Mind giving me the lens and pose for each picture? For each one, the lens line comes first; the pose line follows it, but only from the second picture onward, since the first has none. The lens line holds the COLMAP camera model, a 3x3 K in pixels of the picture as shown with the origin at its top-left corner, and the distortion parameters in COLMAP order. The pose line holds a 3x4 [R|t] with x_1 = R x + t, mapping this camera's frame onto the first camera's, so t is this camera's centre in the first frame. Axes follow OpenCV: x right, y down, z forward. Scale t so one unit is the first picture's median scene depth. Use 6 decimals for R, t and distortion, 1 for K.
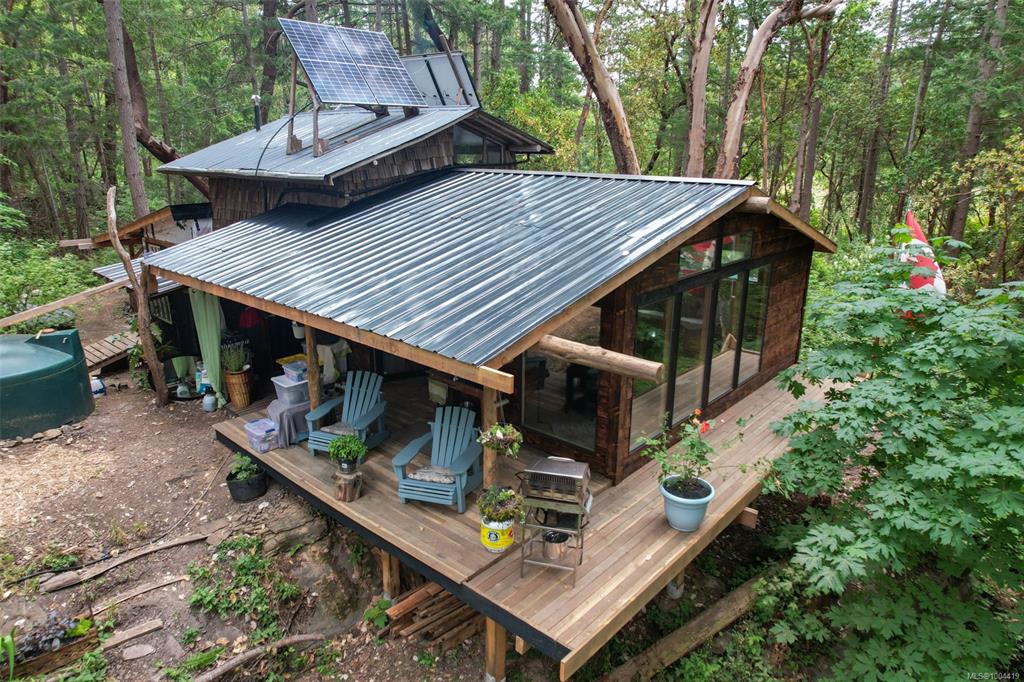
lens RADIAL K [[658.1, 0, 513.8], [0, 658.1, 339.3], [0, 0, 1]] dist [-0.071974, 0.055321]
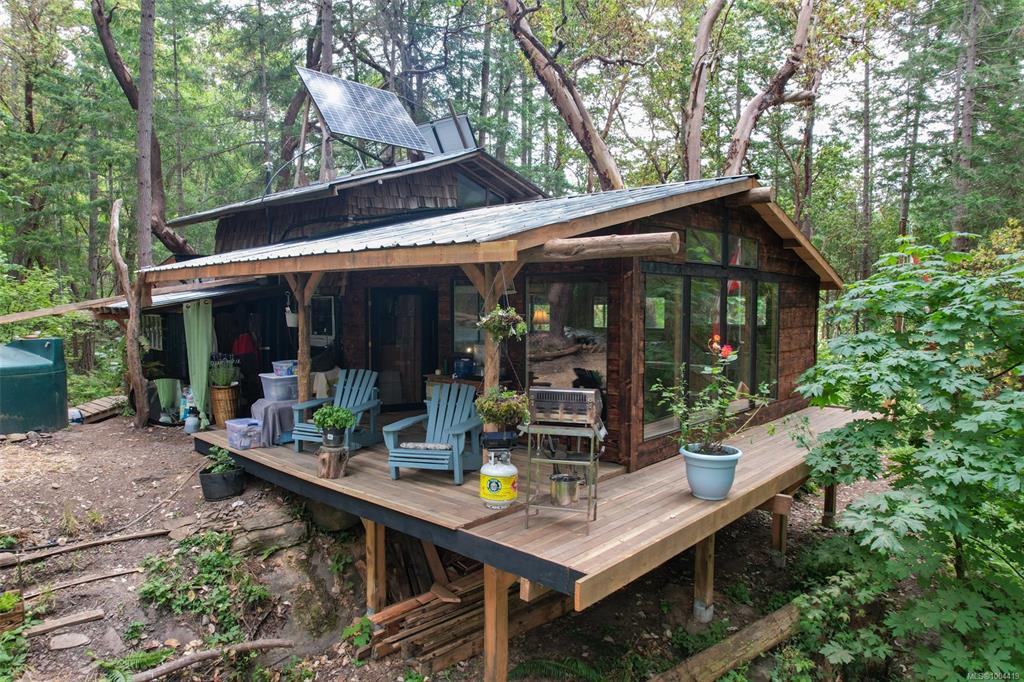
lens RADIAL K [[658.1, 0, 513.6], [0, 658.1, 343.6], [0, 0, 1]] dist [-0.071974, 0.055321]
pose [[0.999990, -0.002136, -0.003837, -0.001179], [0.001197, 0.973232, -0.229821, 0.259520], [0.004225, 0.229814, 0.973225, 0.084937]]
